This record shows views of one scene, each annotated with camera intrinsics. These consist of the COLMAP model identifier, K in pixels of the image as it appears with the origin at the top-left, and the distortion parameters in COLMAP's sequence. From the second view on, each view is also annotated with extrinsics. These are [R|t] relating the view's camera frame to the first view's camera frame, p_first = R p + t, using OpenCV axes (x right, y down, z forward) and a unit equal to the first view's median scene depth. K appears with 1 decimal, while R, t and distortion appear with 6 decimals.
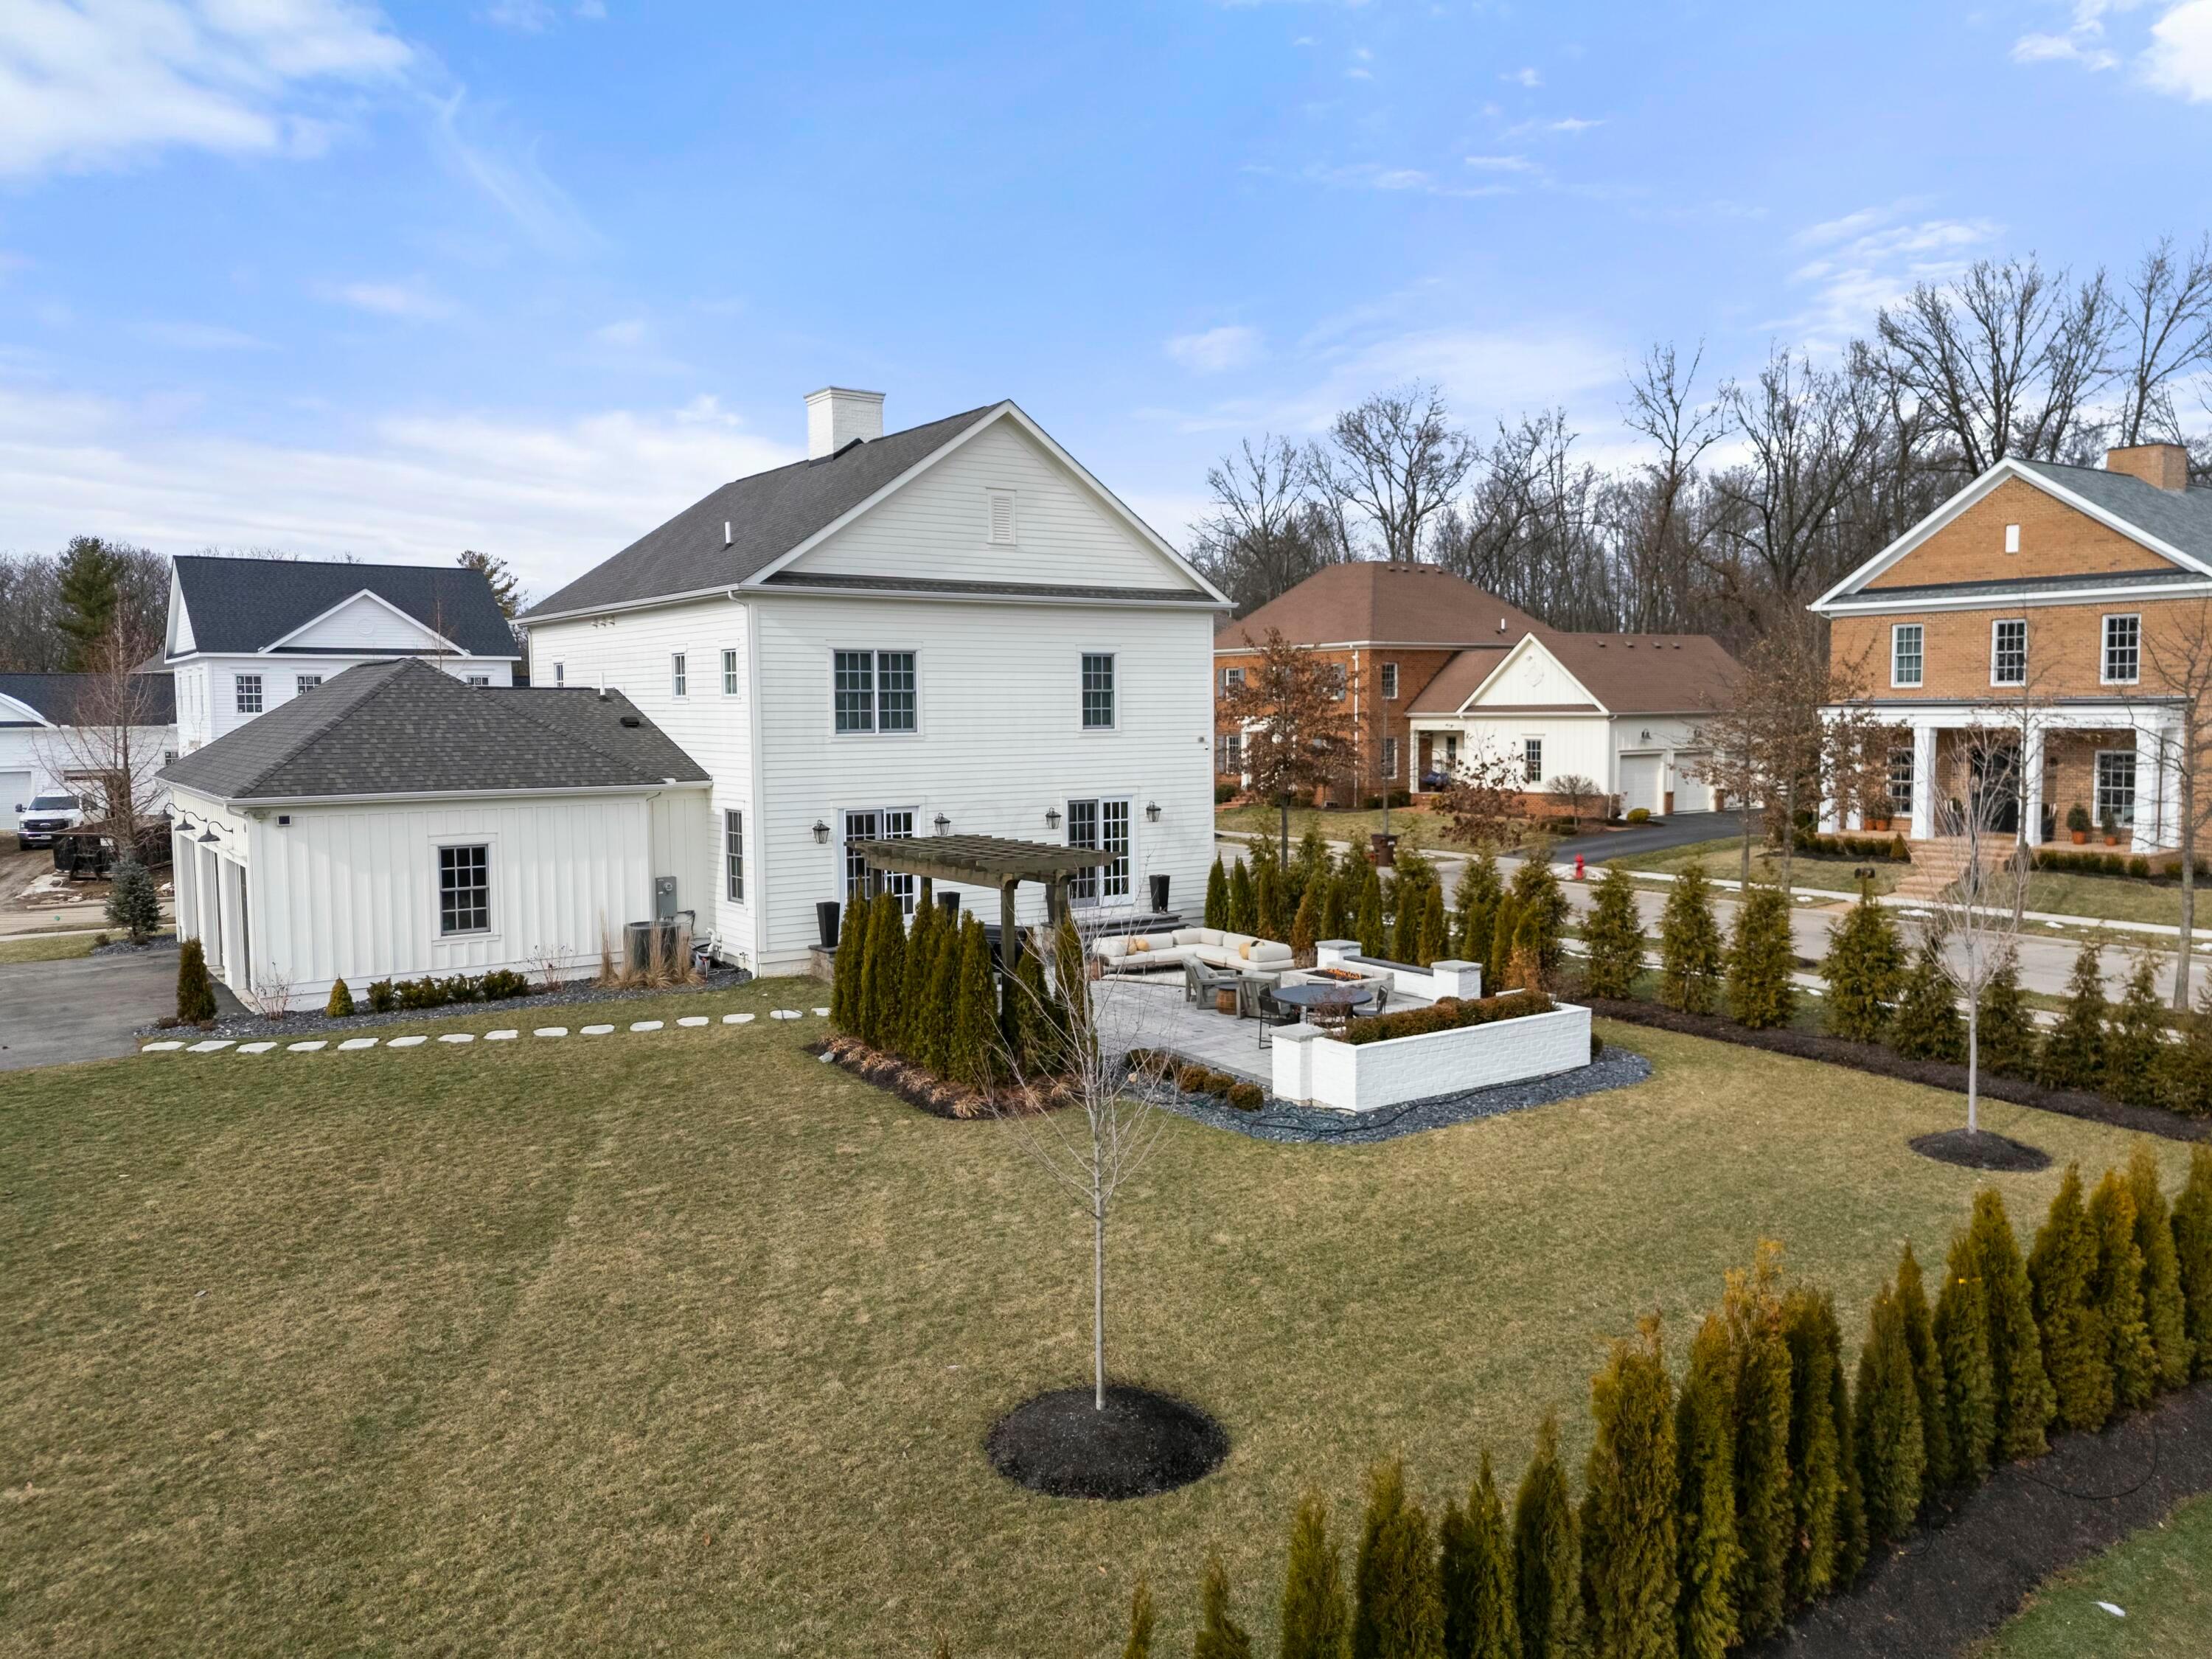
lens RADIAL K [[1615.3, 0, 1111.9], [0, 1615.3, 831.5], [0, 0, 1]] dist [0.098111, -0.116496]
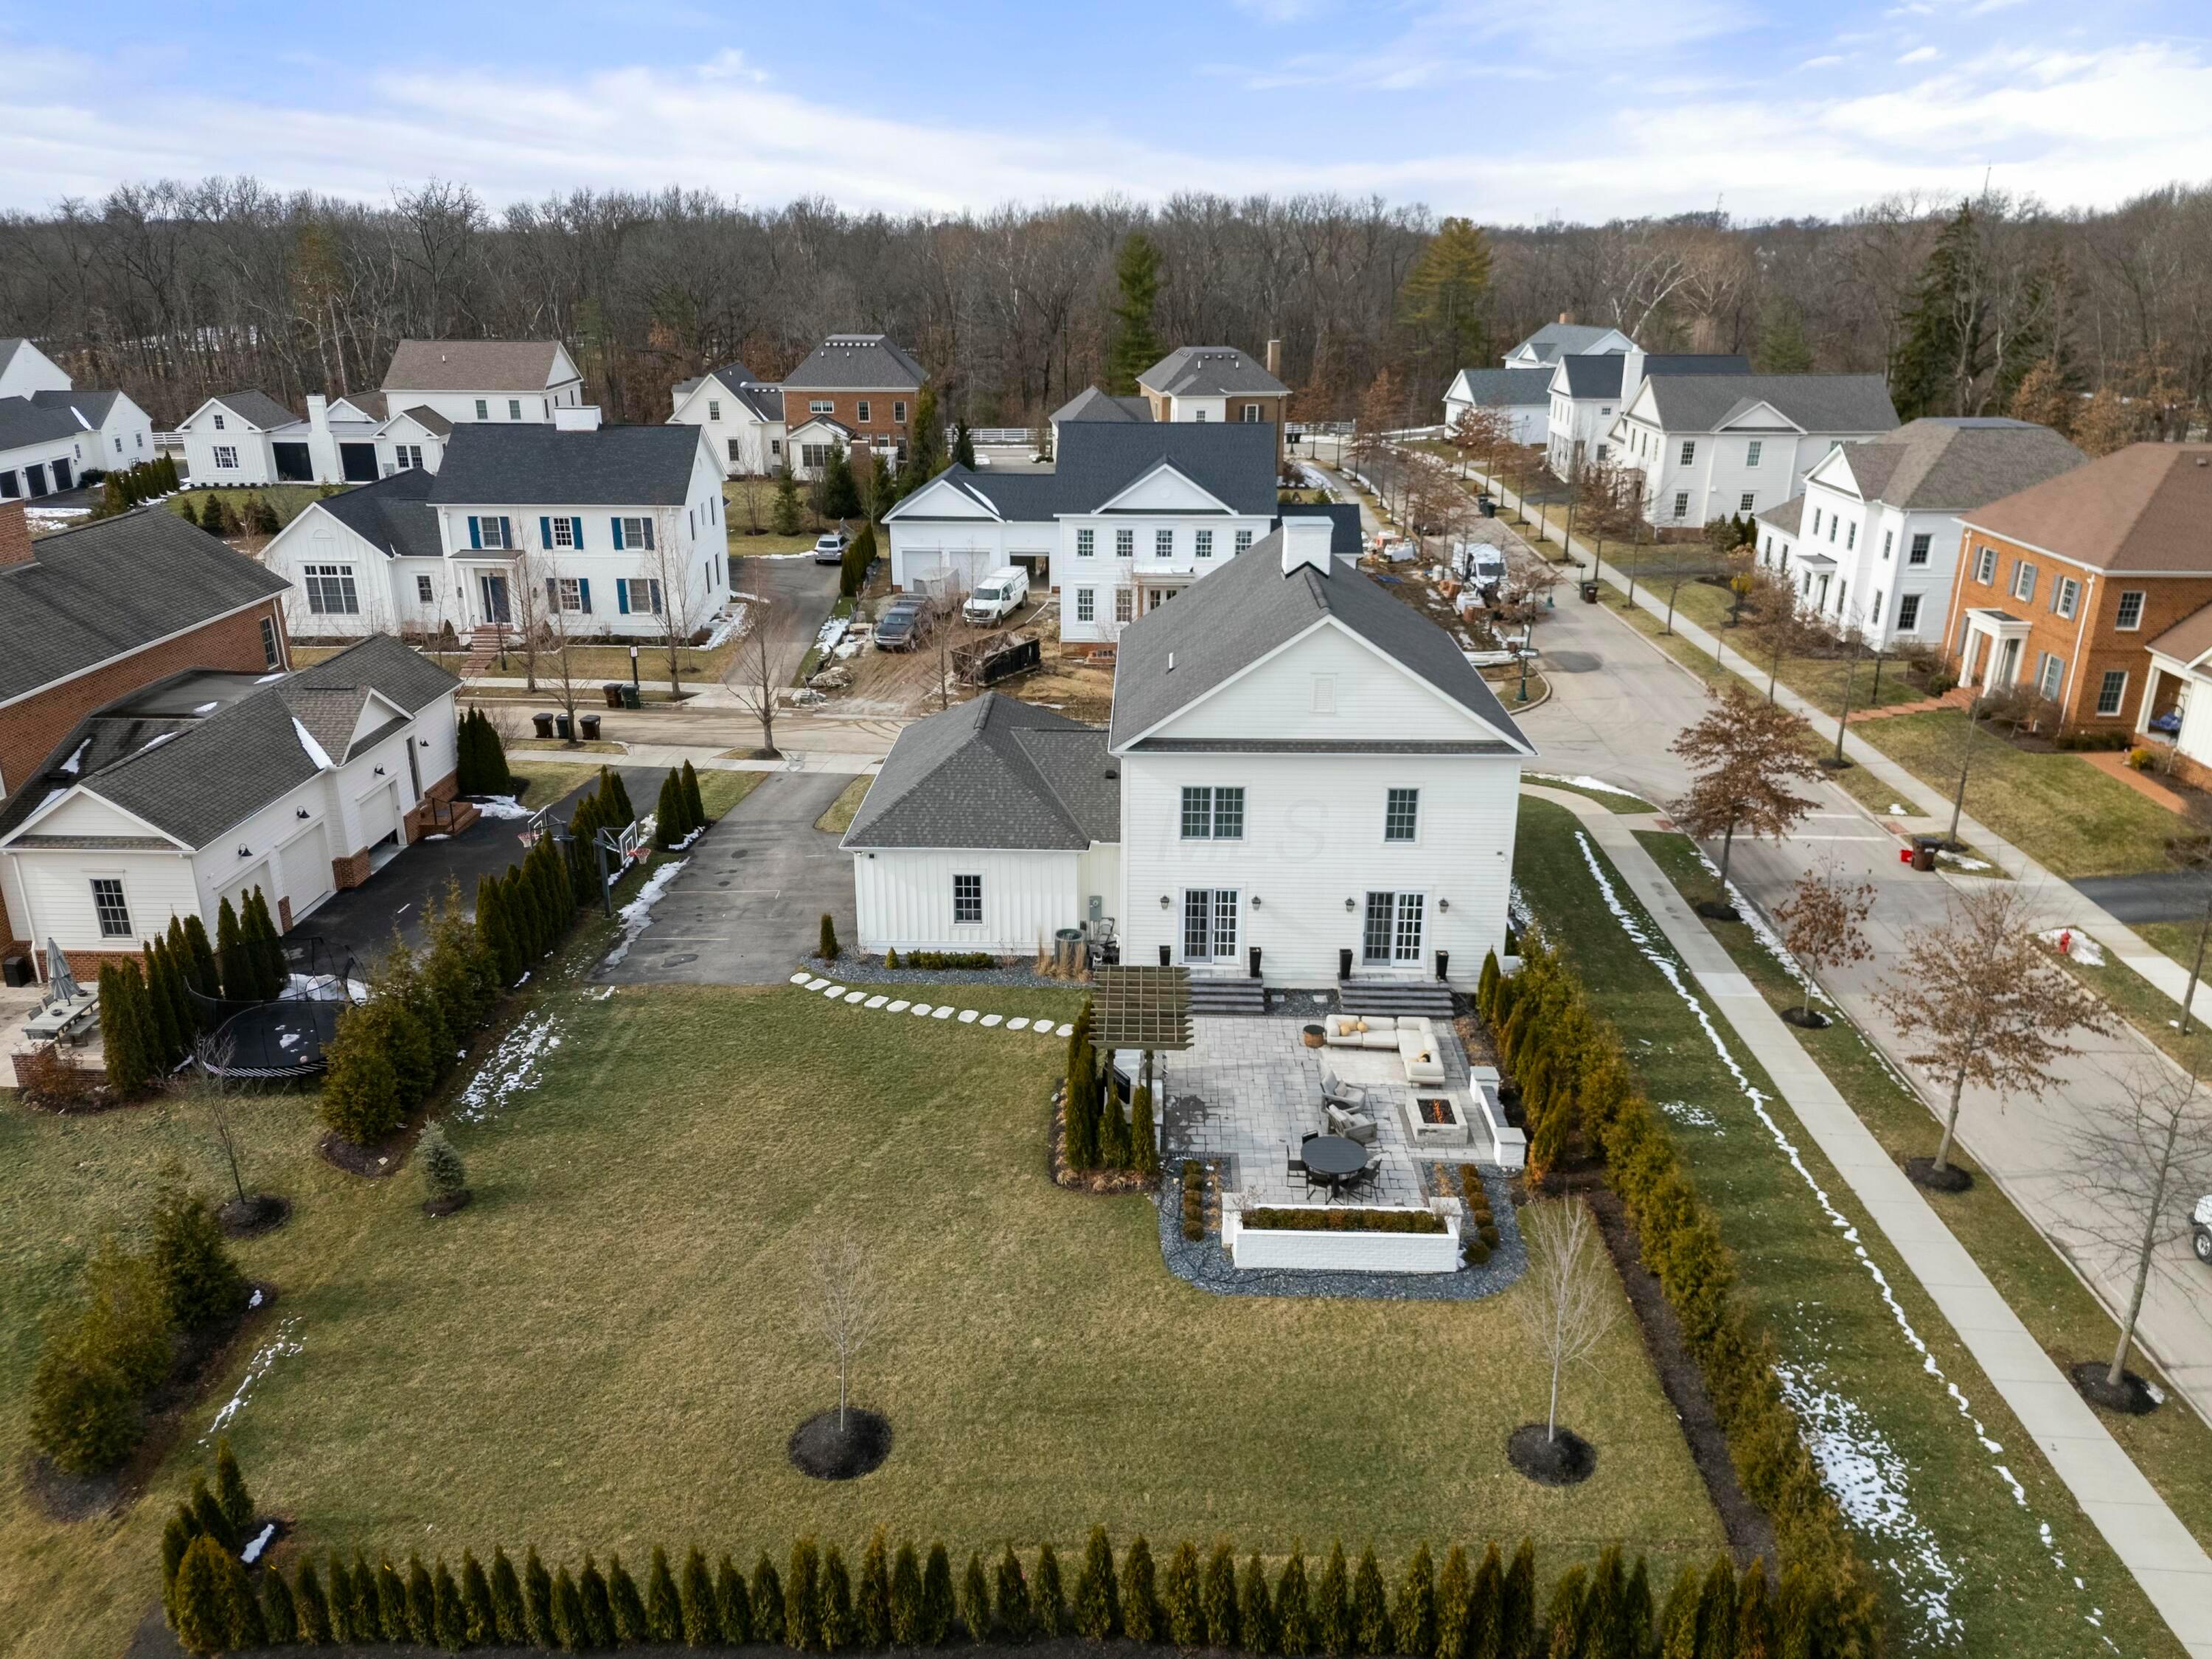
lens RADIAL K [[1605.6, 0, 1103.2], [0, 1605.6, 832.1], [0, 0, 1]] dist [0.105460, -0.136249]
pose [[0.800703, 0.215628, -0.558909, 0.585372], [-0.055672, 0.955721, 0.288962, -0.483085], [0.596469, -0.200257, 0.777253, -0.176690]]
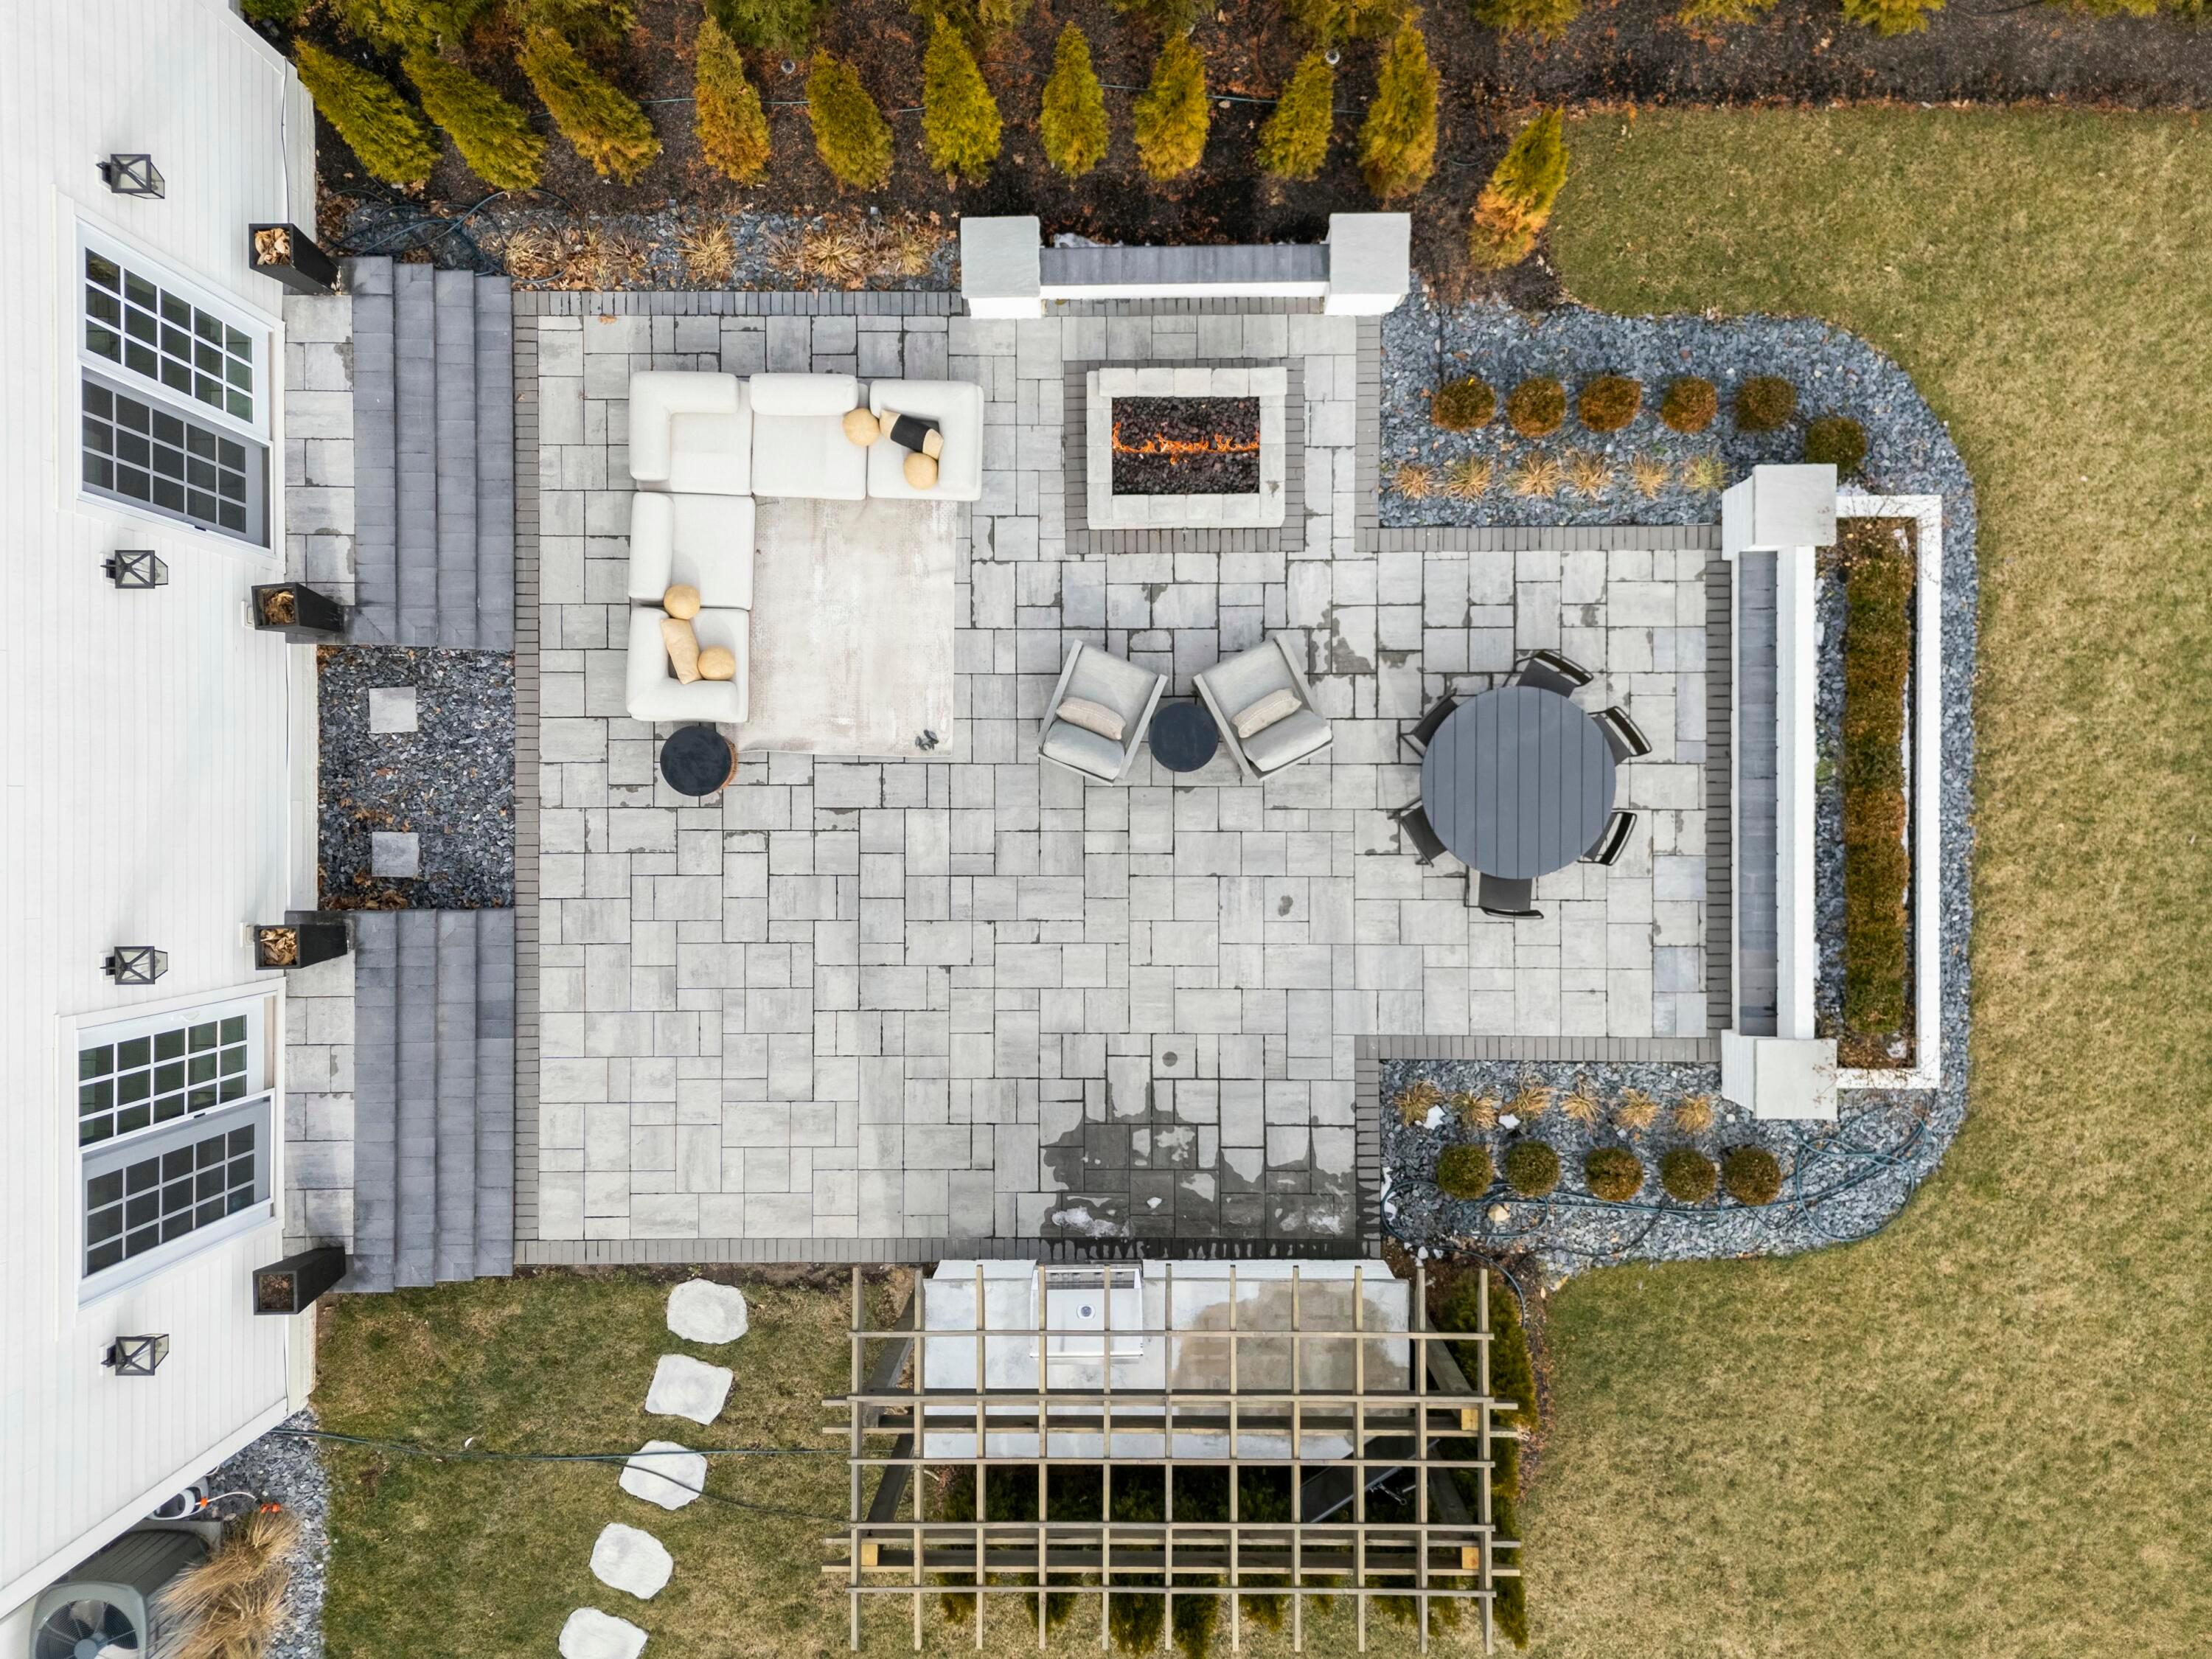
lens RADIAL K [[1605.6, 0, 1103.2], [0, 1605.6, 832.1], [0, 0, 1]] dist [0.105460, -0.136249]
pose [[0.574460, -0.818527, -0.003092, 0.034372], [0.078409, 0.051268, 0.995602, -0.340754], [-0.814769, -0.572176, 0.093631, 0.848484]]
